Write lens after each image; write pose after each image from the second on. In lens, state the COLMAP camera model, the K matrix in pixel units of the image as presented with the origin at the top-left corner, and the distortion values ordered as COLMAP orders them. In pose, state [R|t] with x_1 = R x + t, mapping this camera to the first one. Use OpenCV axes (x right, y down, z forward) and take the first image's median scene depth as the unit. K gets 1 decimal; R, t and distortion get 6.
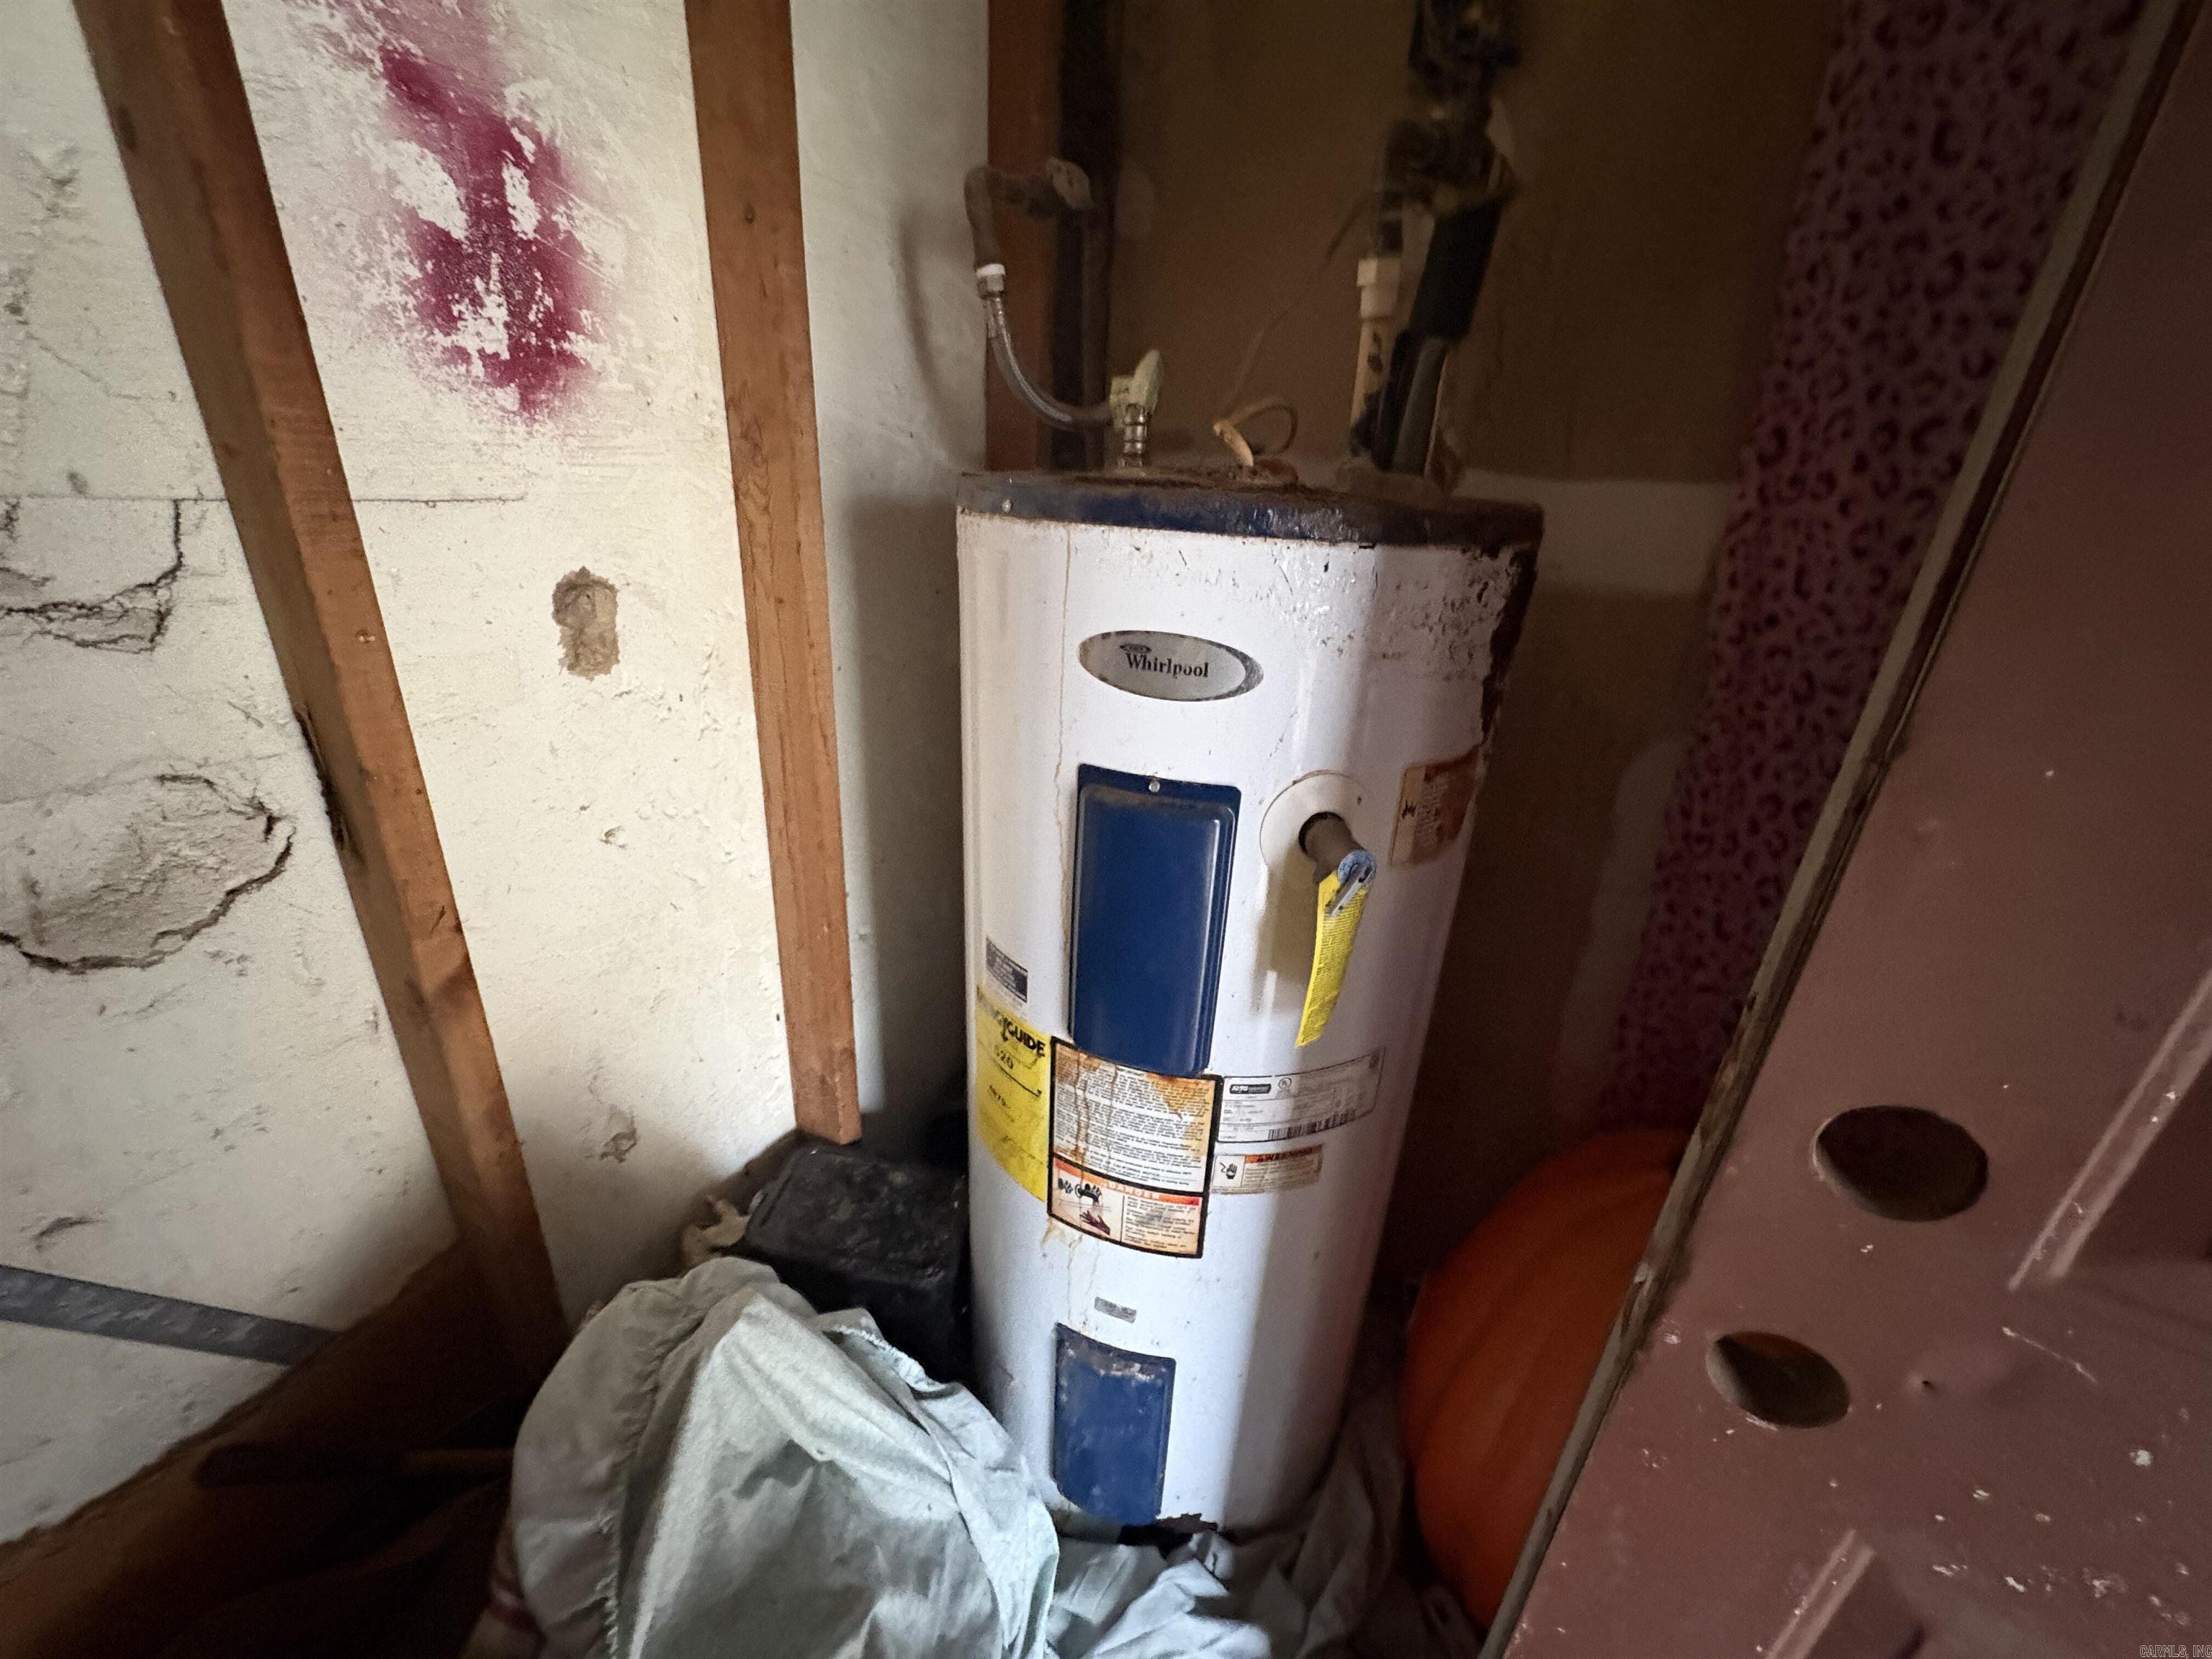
lens RADIAL K [[876.3, 0, 1104.2], [0, 876.3, 828.9], [0, 0, 1]] dist [0.000560, -0.000107]
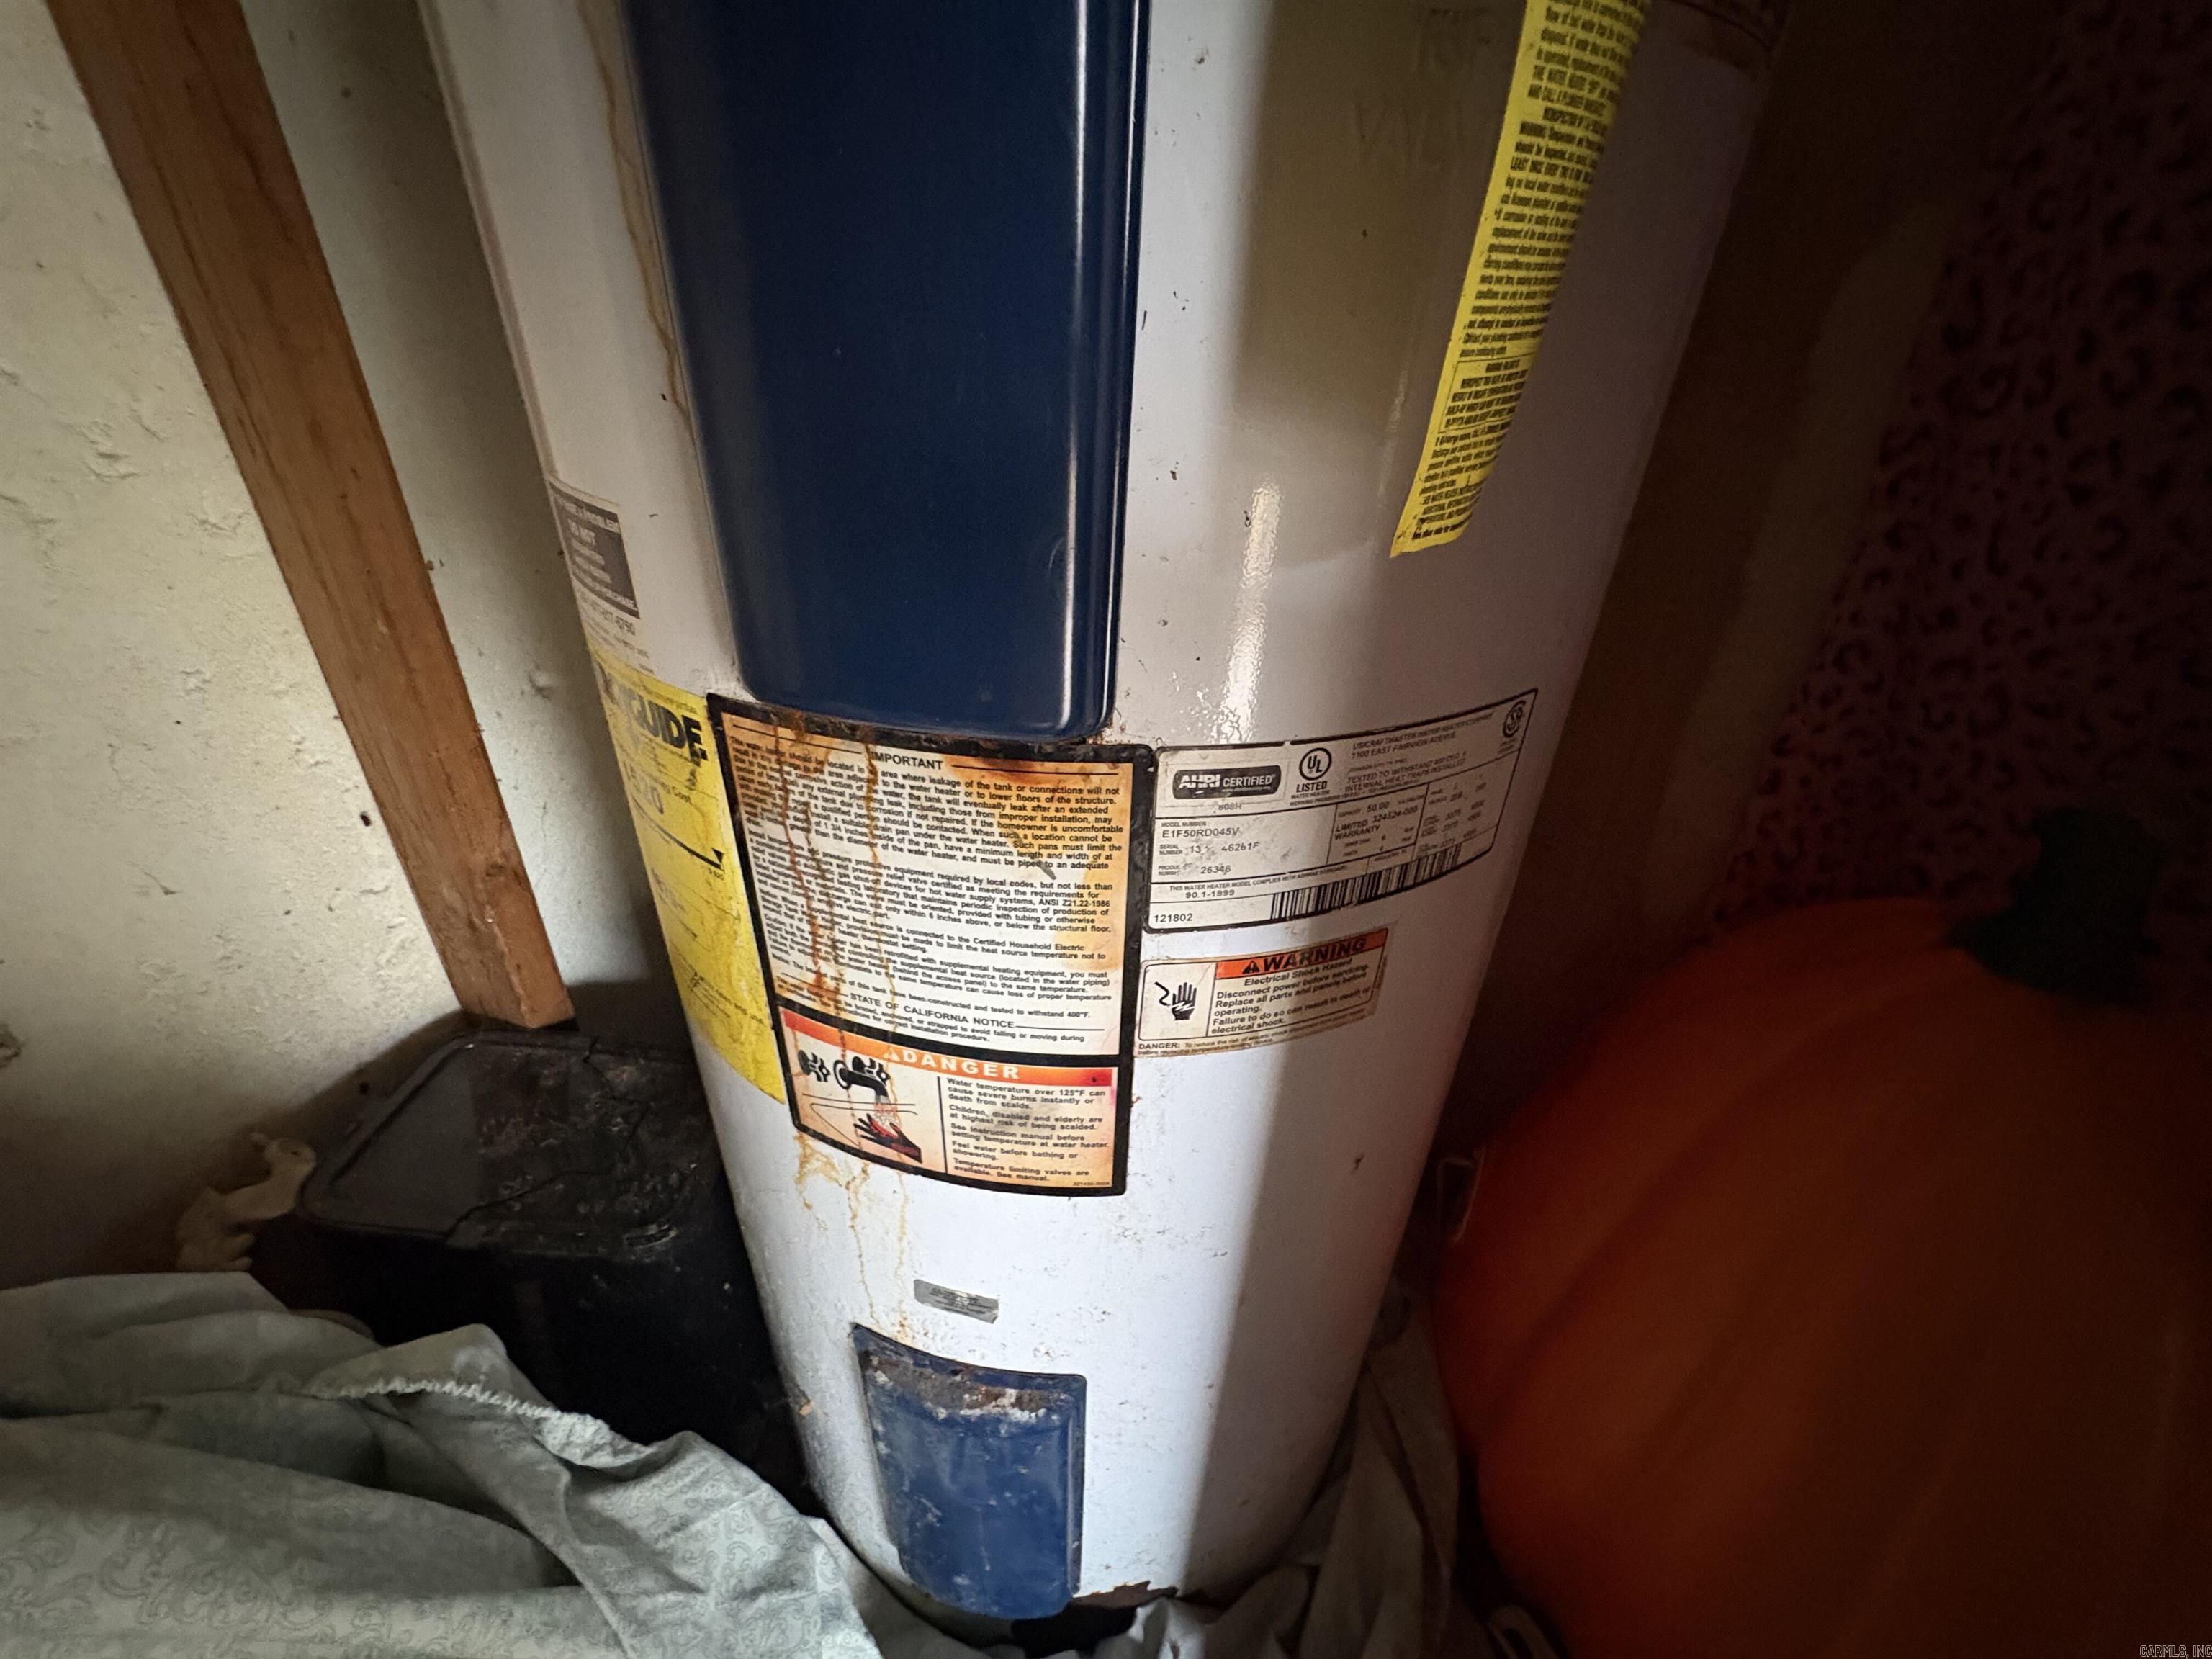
lens RADIAL K [[876.3, 0, 1104.0], [0, 876.3, 825.2], [0, 0, 1]] dist [0.000560, -0.000107]
pose [[0.995244, -0.057923, 0.078320, 0.071919], [0.047692, 0.990793, 0.126710, 0.228833], [-0.084939, -0.122372, 0.988843, 0.543583]]
